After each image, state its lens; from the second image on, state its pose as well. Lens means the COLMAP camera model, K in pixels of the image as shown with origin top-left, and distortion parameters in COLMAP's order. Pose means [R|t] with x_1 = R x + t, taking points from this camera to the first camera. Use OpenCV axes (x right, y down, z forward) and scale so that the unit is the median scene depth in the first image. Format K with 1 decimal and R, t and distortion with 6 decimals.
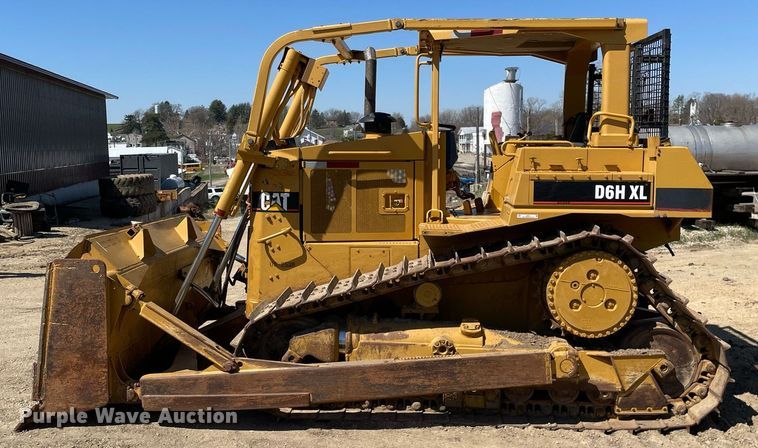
lens RADIAL K [[716.8, 0, 379.0], [0, 716.8, 224.0], [0, 0, 1]] dist [0.110991, -0.206342]
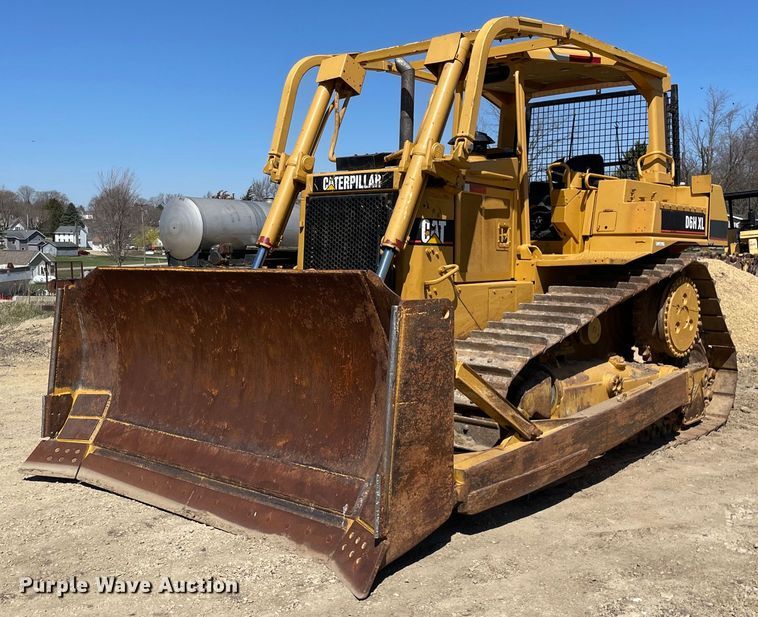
lens RADIAL K [[835.0, 0, 379.0], [0, 835.0, 308.5], [0, 0, 1]] dist [0.081282, -0.014989]
pose [[0.646828, -0.047642, 0.761147, -0.945314], [0.069881, 0.997551, 0.003054, 0.048015], [-0.759428, 0.051214, 0.648573, 0.509954]]
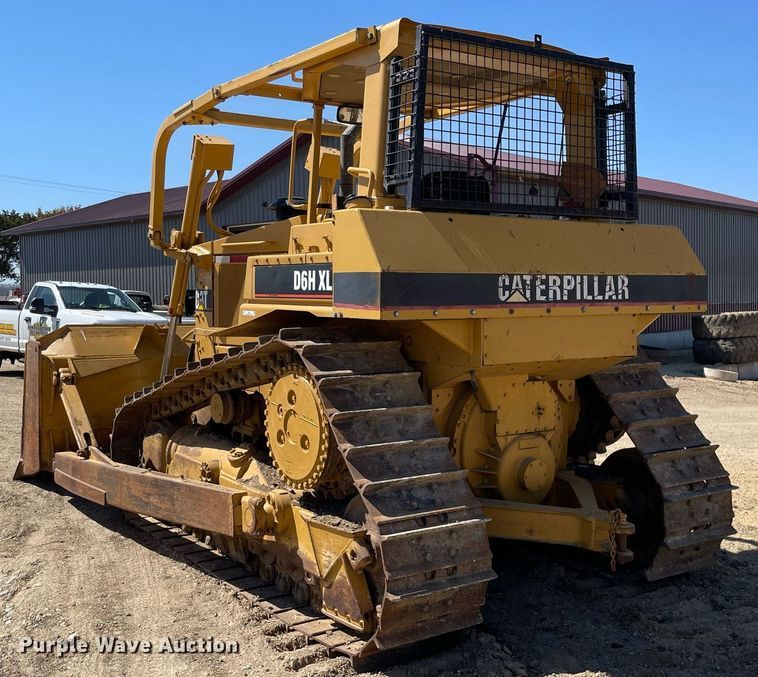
lens RADIAL K [[893.3, 0, 379.0], [0, 893.3, 338.5], [0, 0, 1]] dist [0.055806, -0.002399]
pose [[0.608246, 0.039906, -0.792745, 1.007383], [-0.080115, 0.996722, -0.011295, 0.014958], [0.789696, 0.070381, 0.609449, 0.516479]]
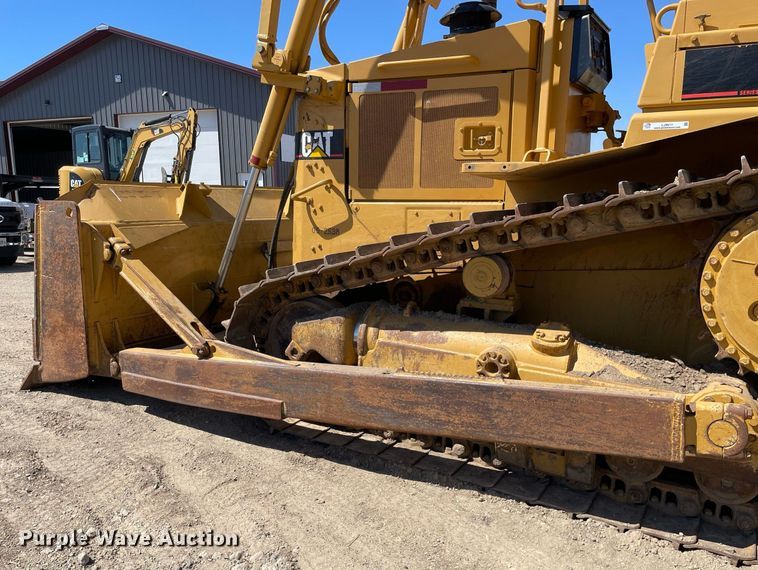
lens RADIAL K [[604.1, 0, 360.2], [0, 604.1, 303.4], [0, 0, 1]] dist [0.083888, -0.114319]
pose [[0.875343, 0.084973, -0.475977, 0.225390], [-0.047598, 0.994798, 0.090060, 0.080185], [0.481154, -0.056178, 0.874834, 0.504580]]
